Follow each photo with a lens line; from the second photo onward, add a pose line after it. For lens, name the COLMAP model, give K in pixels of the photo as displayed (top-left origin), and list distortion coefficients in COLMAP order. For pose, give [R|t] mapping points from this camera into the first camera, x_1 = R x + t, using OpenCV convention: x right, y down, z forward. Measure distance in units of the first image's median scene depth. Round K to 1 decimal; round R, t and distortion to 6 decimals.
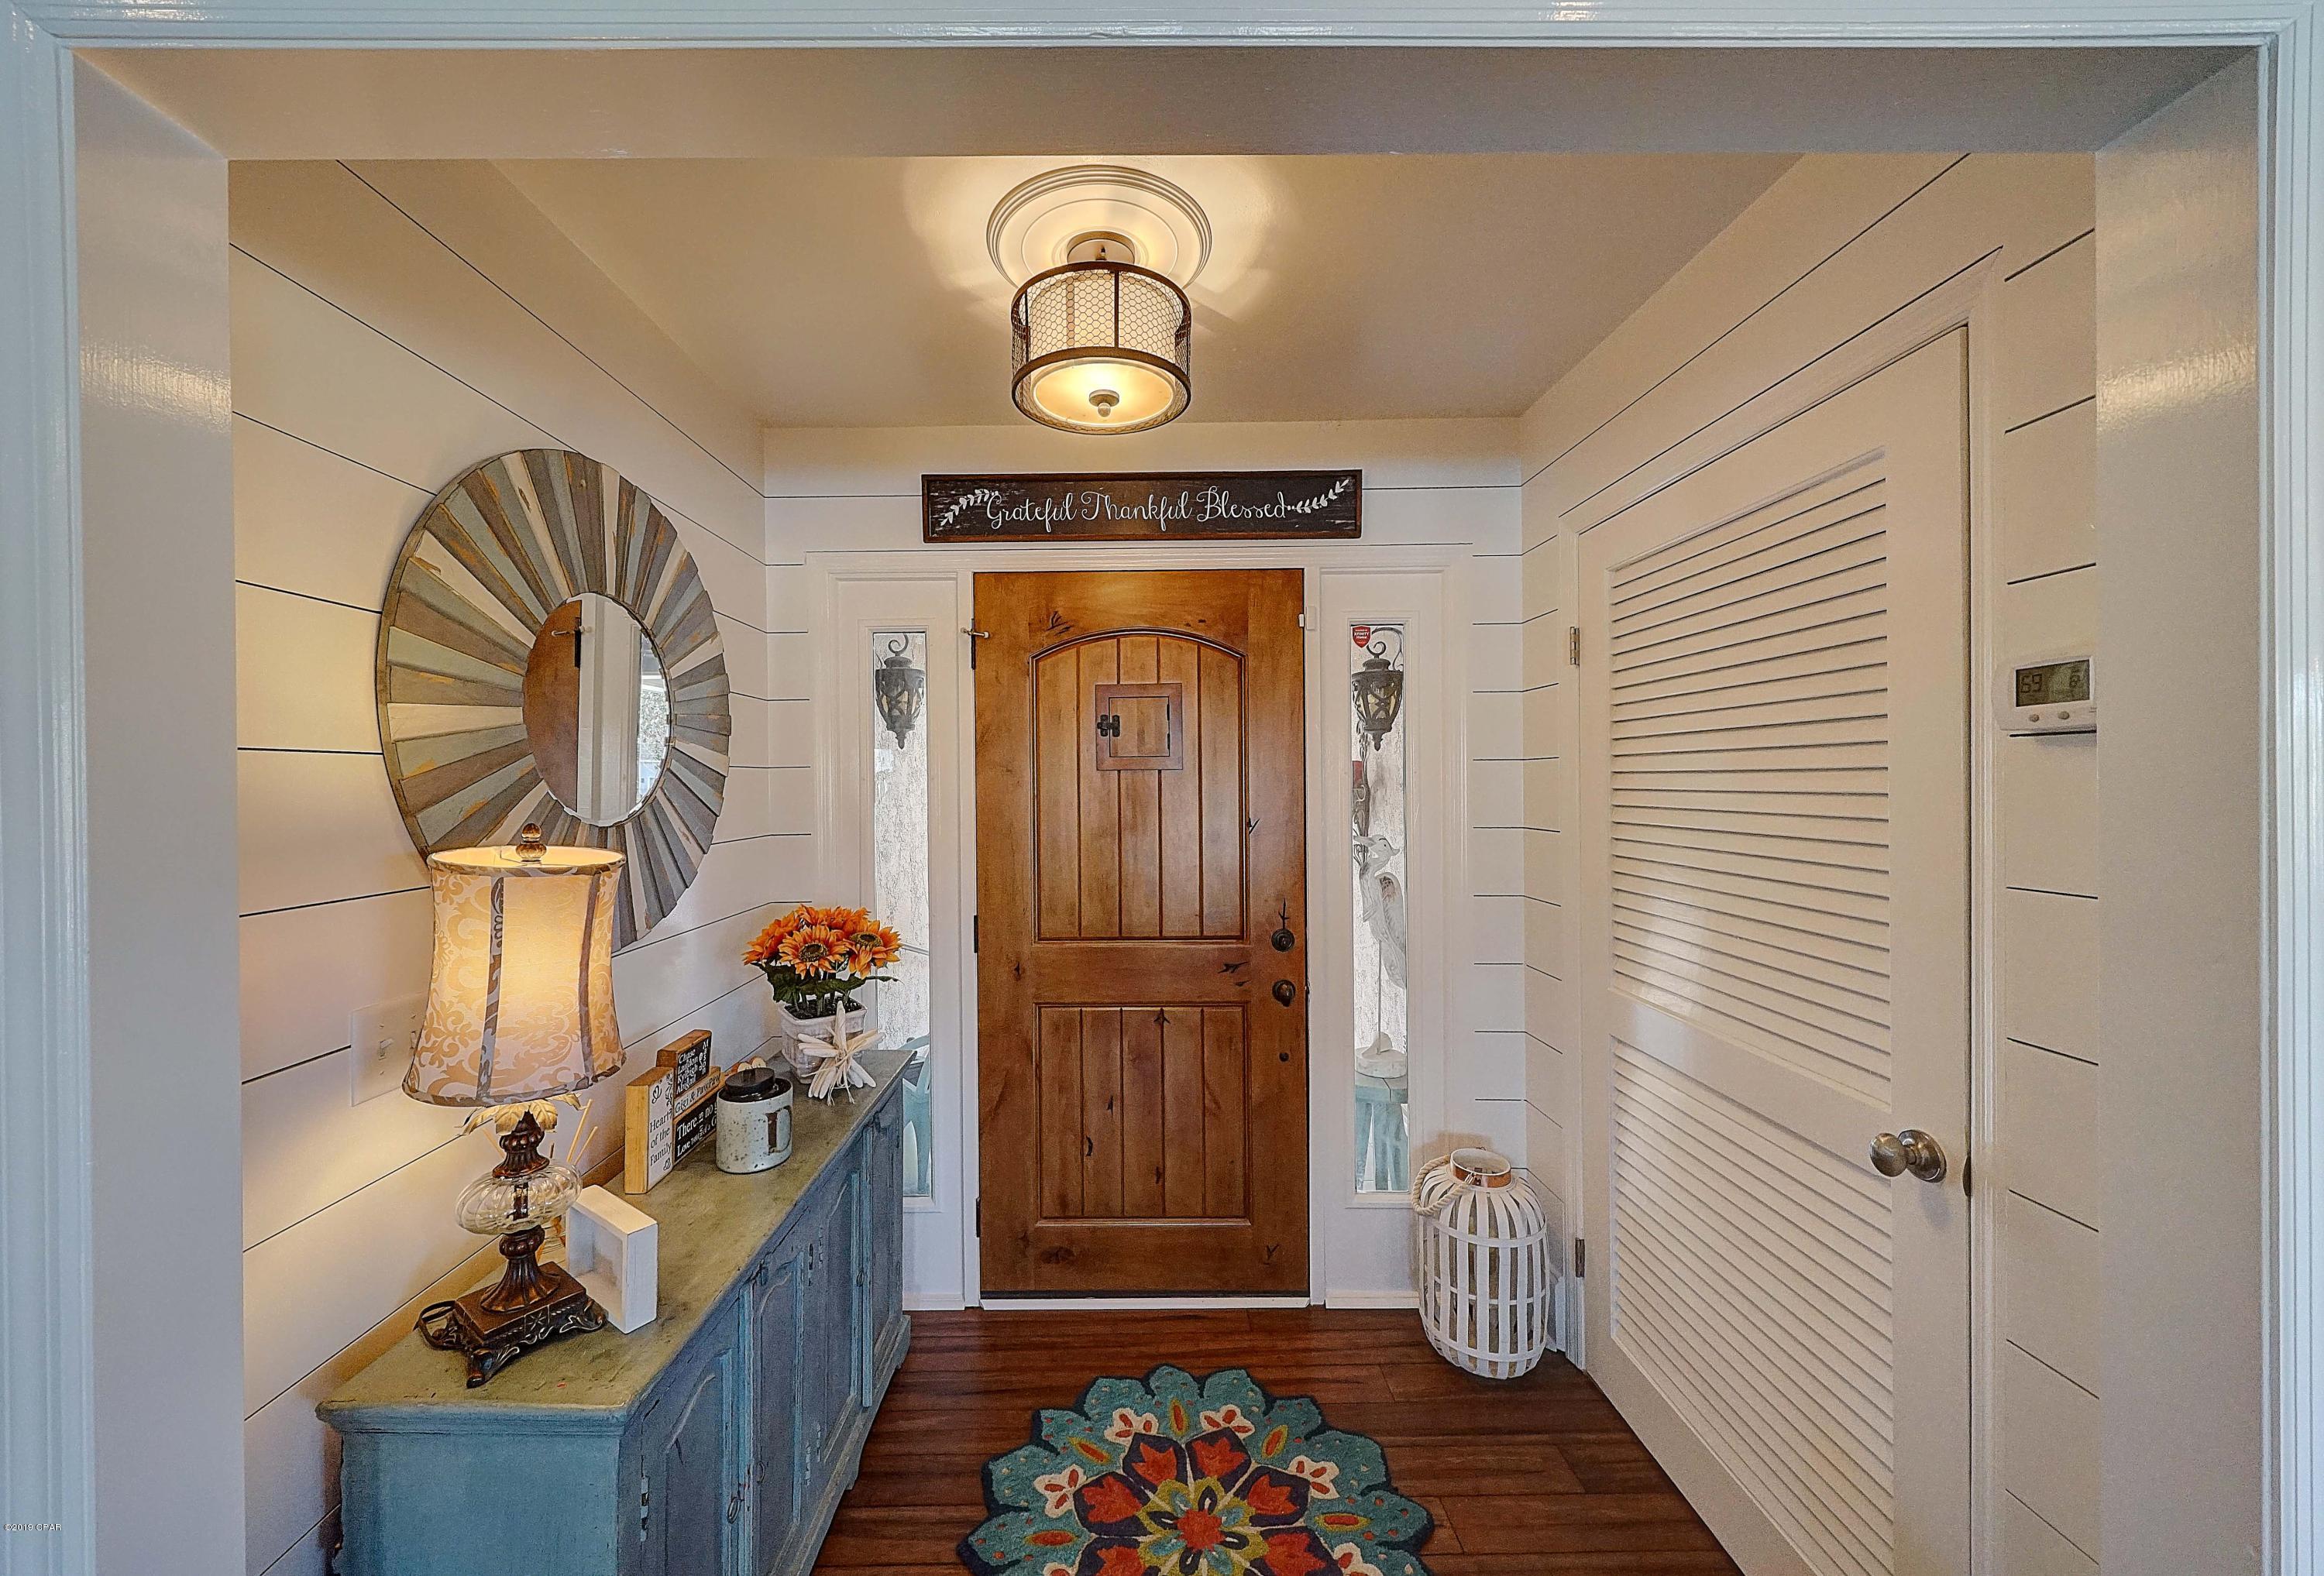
lens RADIAL K [[818.5, 0, 1156.4], [0, 818.5, 785.7], [0, 0, 1]] dist [0.007993, -0.000045]
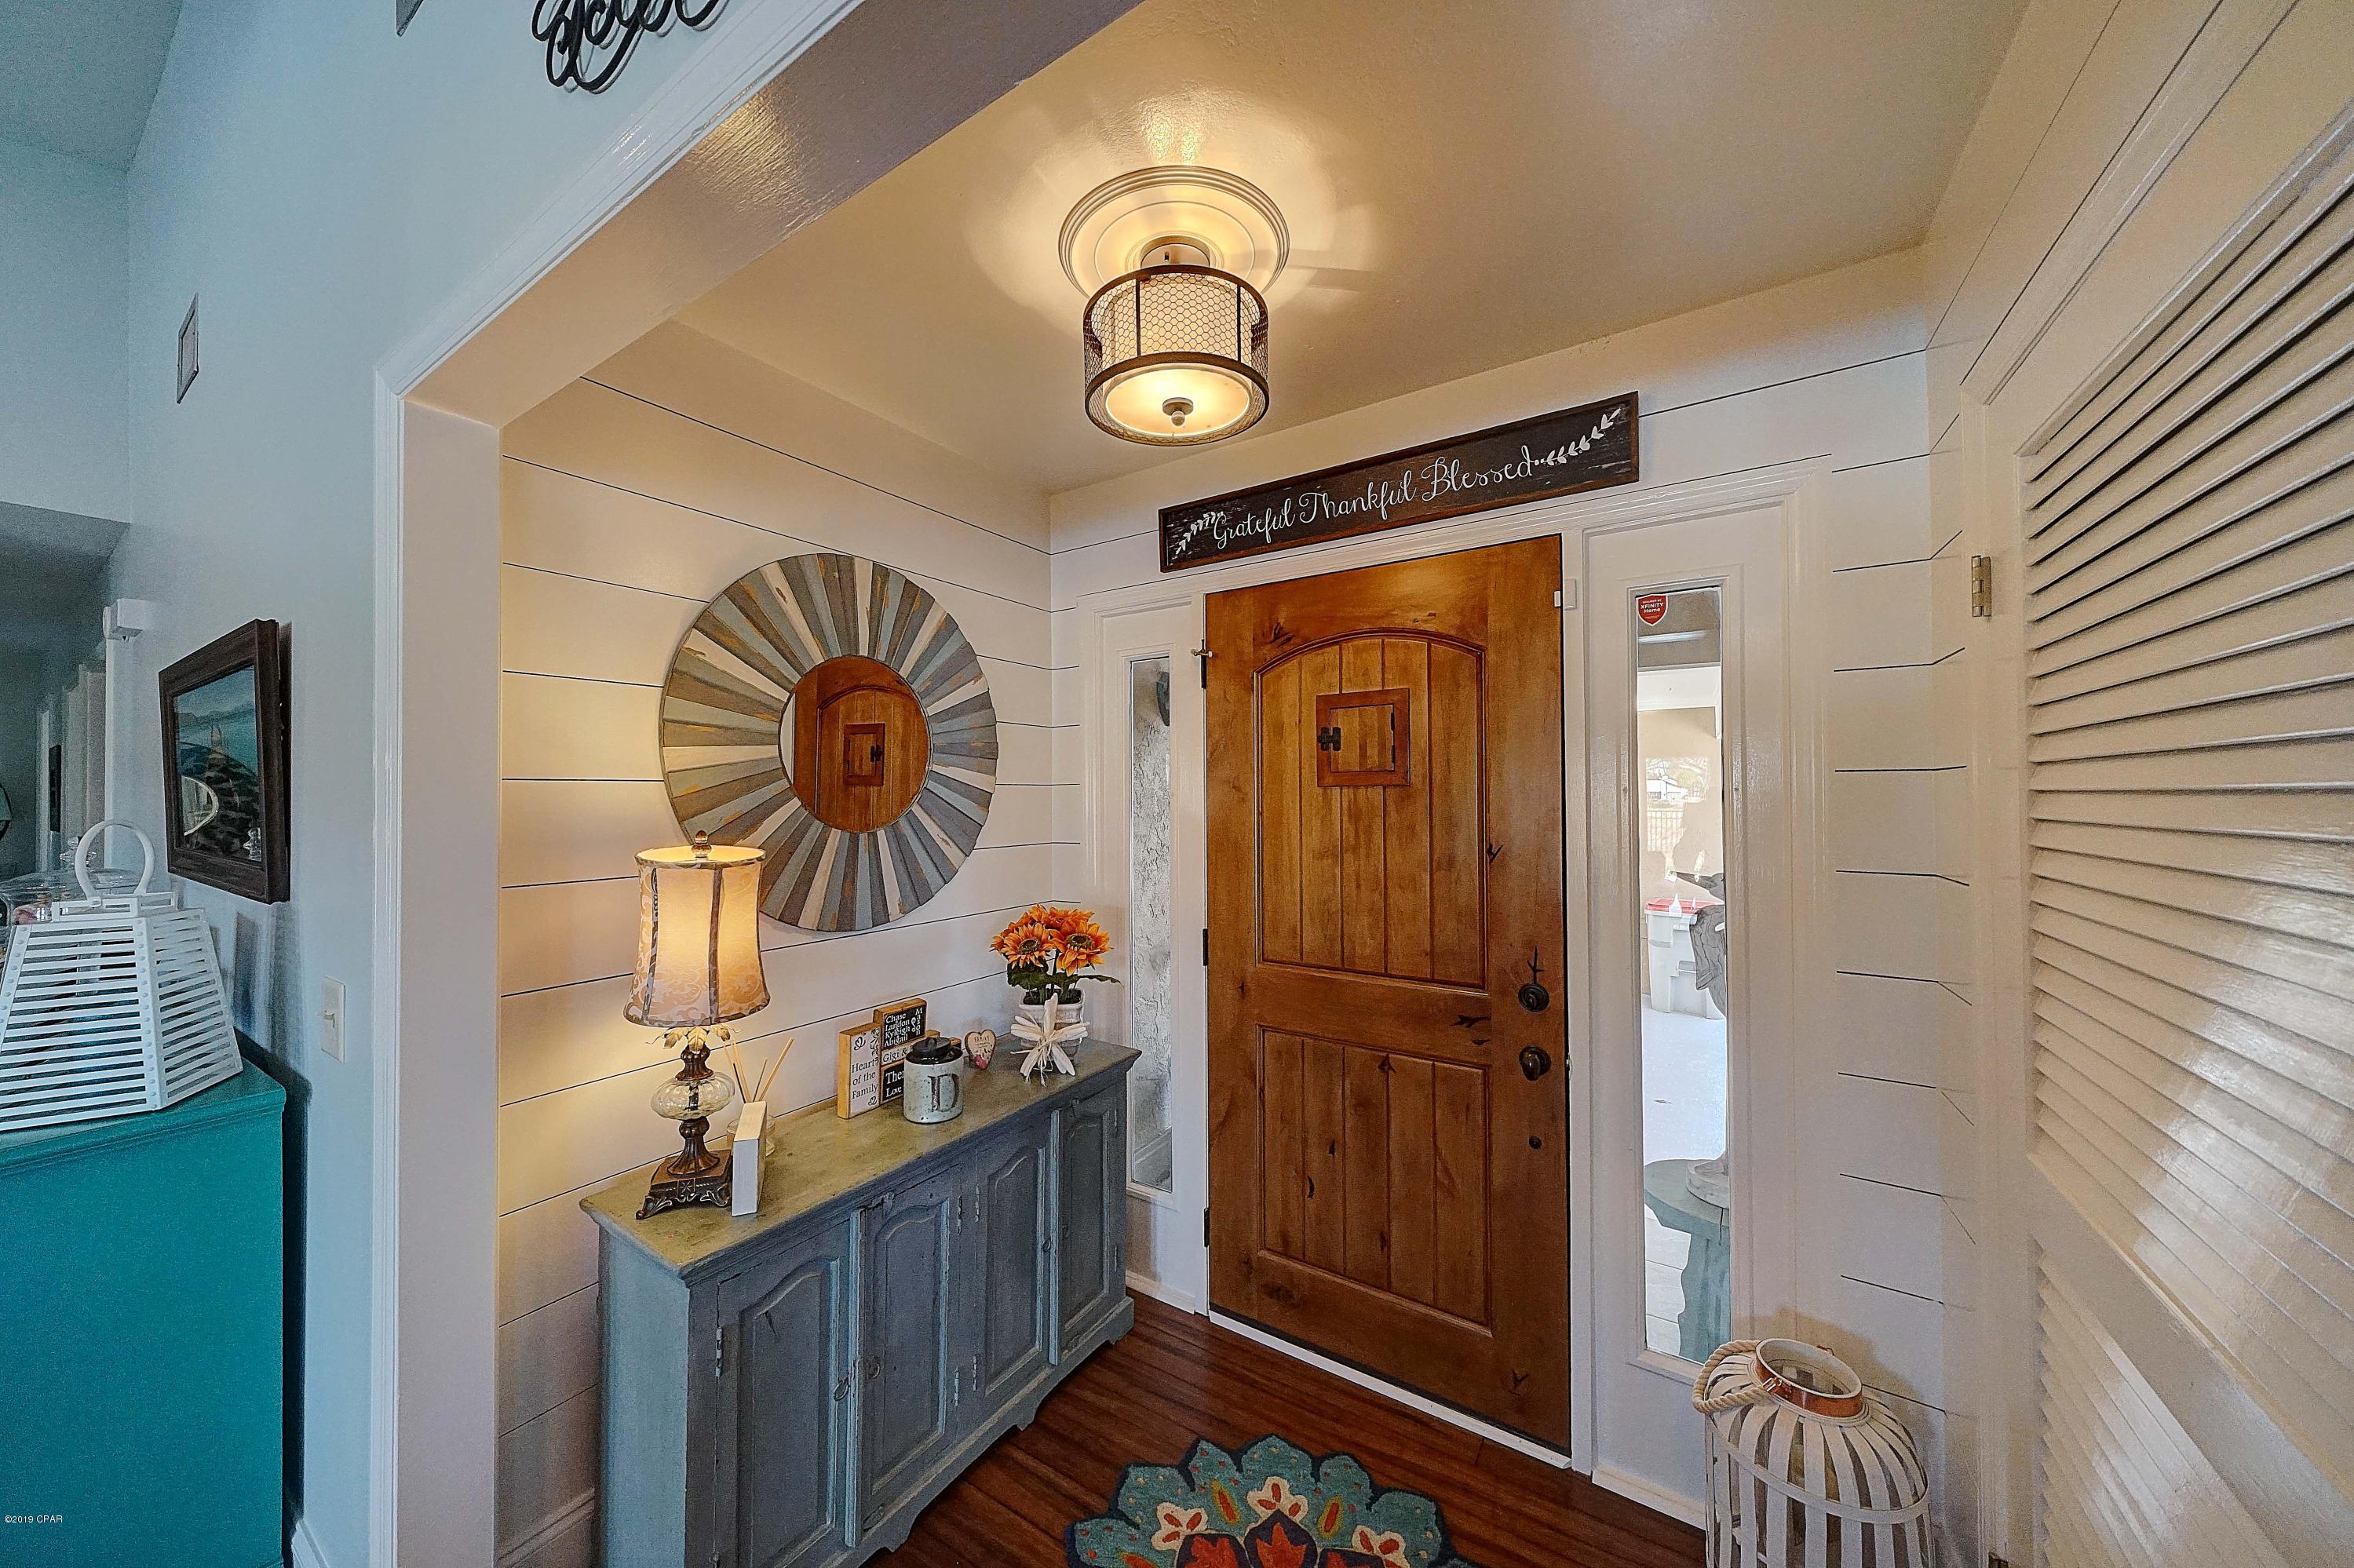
lens RADIAL K [[810.7, 0, 1168.1], [0, 810.7, 785.7], [0, 0, 1]] dist [0.005791, -0.000703]
pose [[0.830238, -0.002270, -0.557404, 0.359989], [-0.005287, 0.999915, -0.011947, -0.009240], [0.557384, 0.012866, 0.830155, 0.157228]]
